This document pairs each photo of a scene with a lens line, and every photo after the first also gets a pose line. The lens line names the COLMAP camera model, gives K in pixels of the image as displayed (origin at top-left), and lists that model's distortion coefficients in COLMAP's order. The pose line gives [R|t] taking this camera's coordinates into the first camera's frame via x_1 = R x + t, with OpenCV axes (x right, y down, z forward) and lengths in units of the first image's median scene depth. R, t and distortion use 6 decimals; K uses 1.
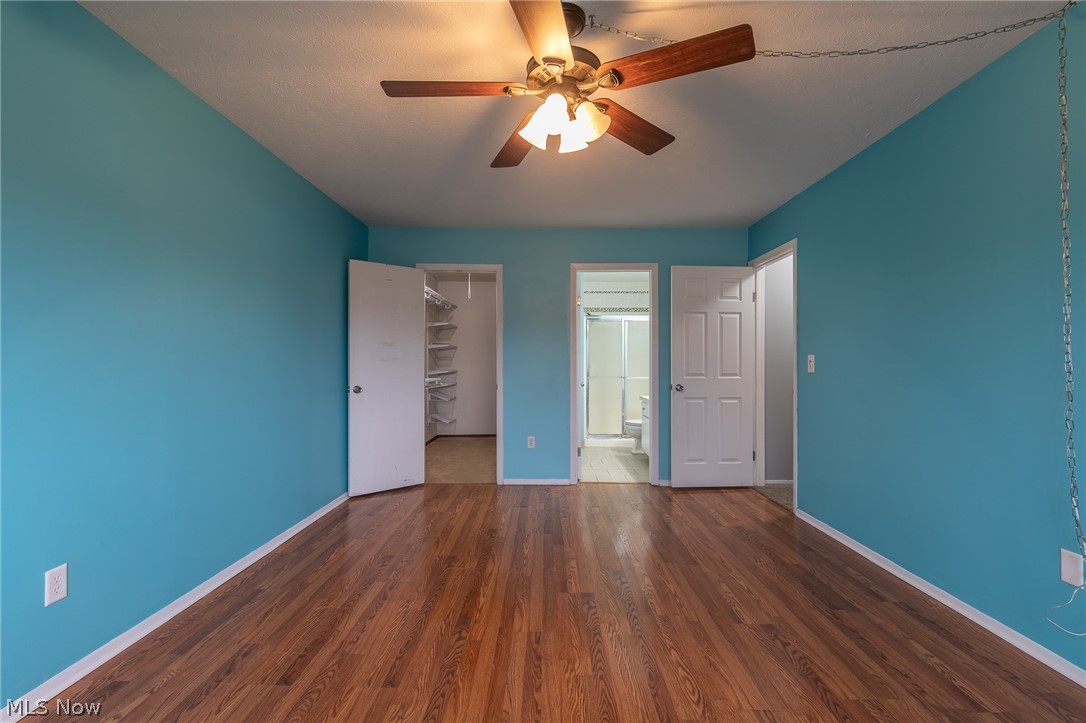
lens RADIAL K [[486.4, 0, 537.9], [0, 486.4, 365.4], [0, 0, 1]] dist [0.009690, -0.002129]
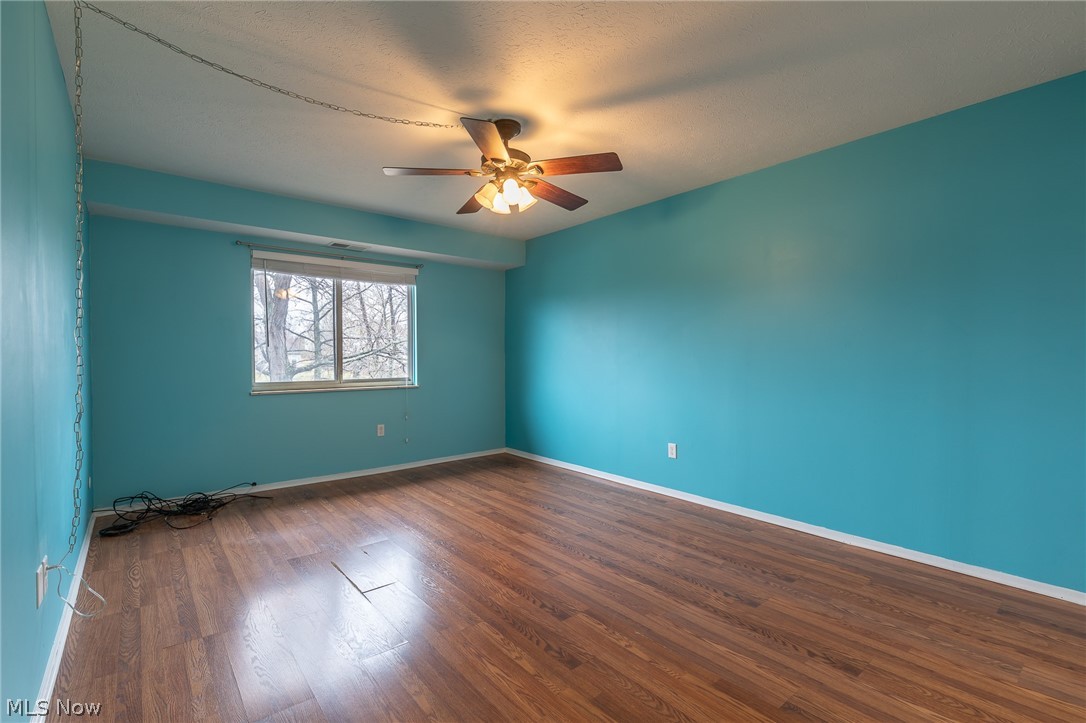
lens RADIAL K [[486.4, 0, 538.8], [0, 486.4, 359.8], [0, 0, 1]] dist [0.009690, -0.002129]
pose [[-0.762526, 0.004265, -0.646944, 0.651786], [0.001263, 0.999986, 0.005104, -0.001320], [0.646957, 0.003075, -0.762520, 1.517077]]
